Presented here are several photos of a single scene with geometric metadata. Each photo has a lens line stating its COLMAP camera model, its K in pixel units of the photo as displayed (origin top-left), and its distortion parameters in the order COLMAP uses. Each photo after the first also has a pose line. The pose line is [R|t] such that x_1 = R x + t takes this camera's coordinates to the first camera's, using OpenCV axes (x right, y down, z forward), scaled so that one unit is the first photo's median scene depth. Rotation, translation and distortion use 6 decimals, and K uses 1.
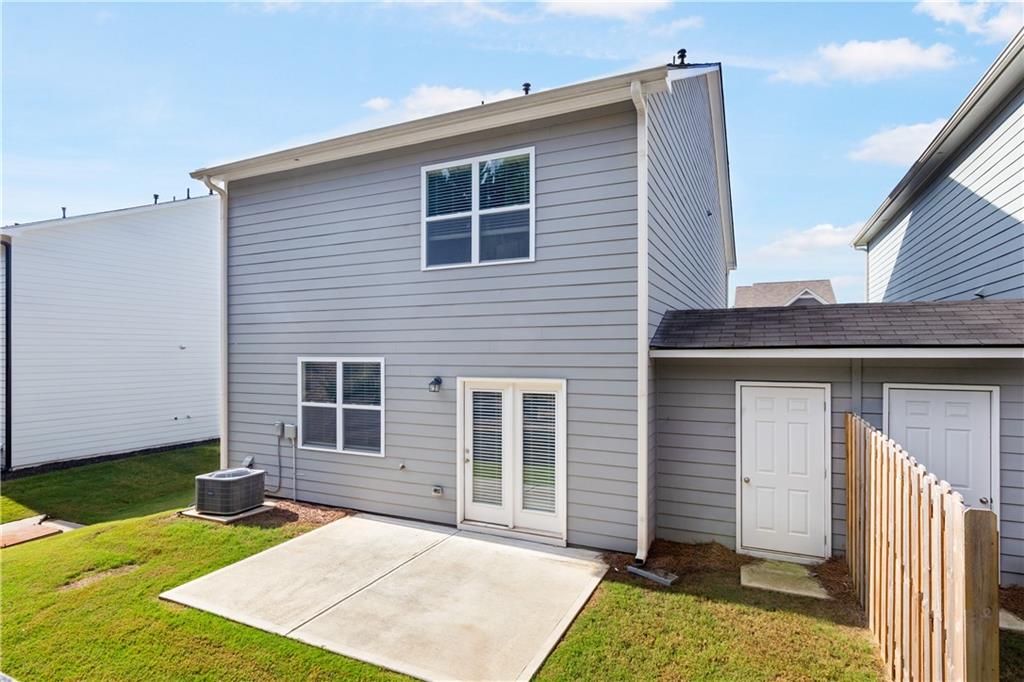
lens RADIAL K [[534.8, 0, 511.0], [0, 534.8, 358.1], [0, 0, 1]] dist [0.000103, -0.000207]
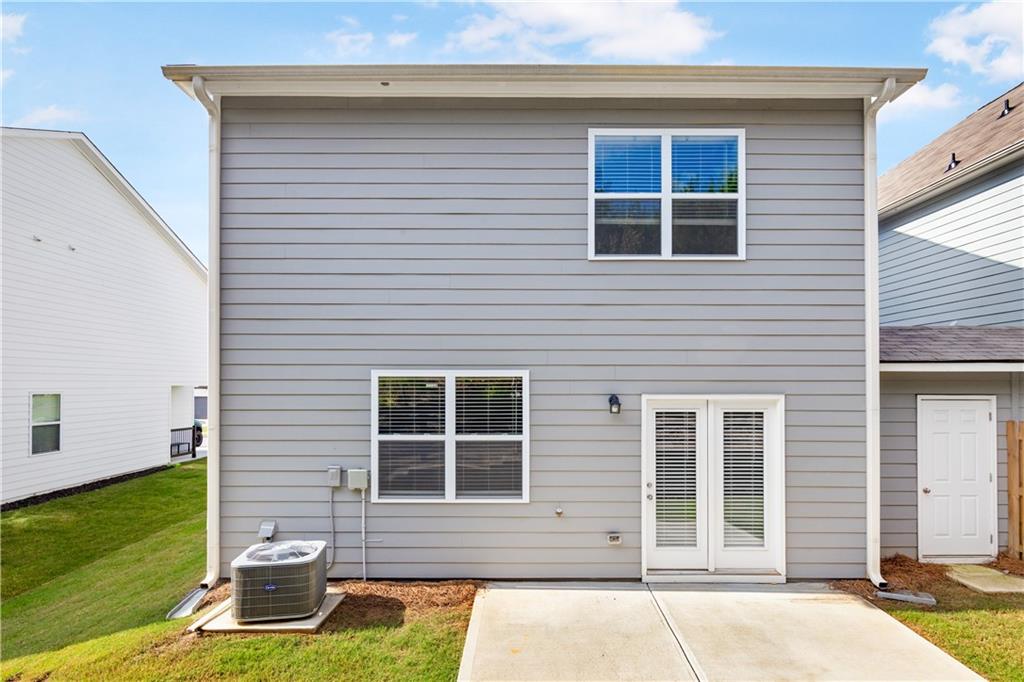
lens RADIAL K [[553.7, 0, 515.0], [0, 553.7, 380.5], [0, 0, 1]] dist [0.001422, 0.000036]
pose [[0.901715, 0.003378, 0.432317, -0.634699], [0.001194, 0.999946, -0.010303, 0.022539], [-0.432329, 0.009806, 0.901663, 0.324549]]
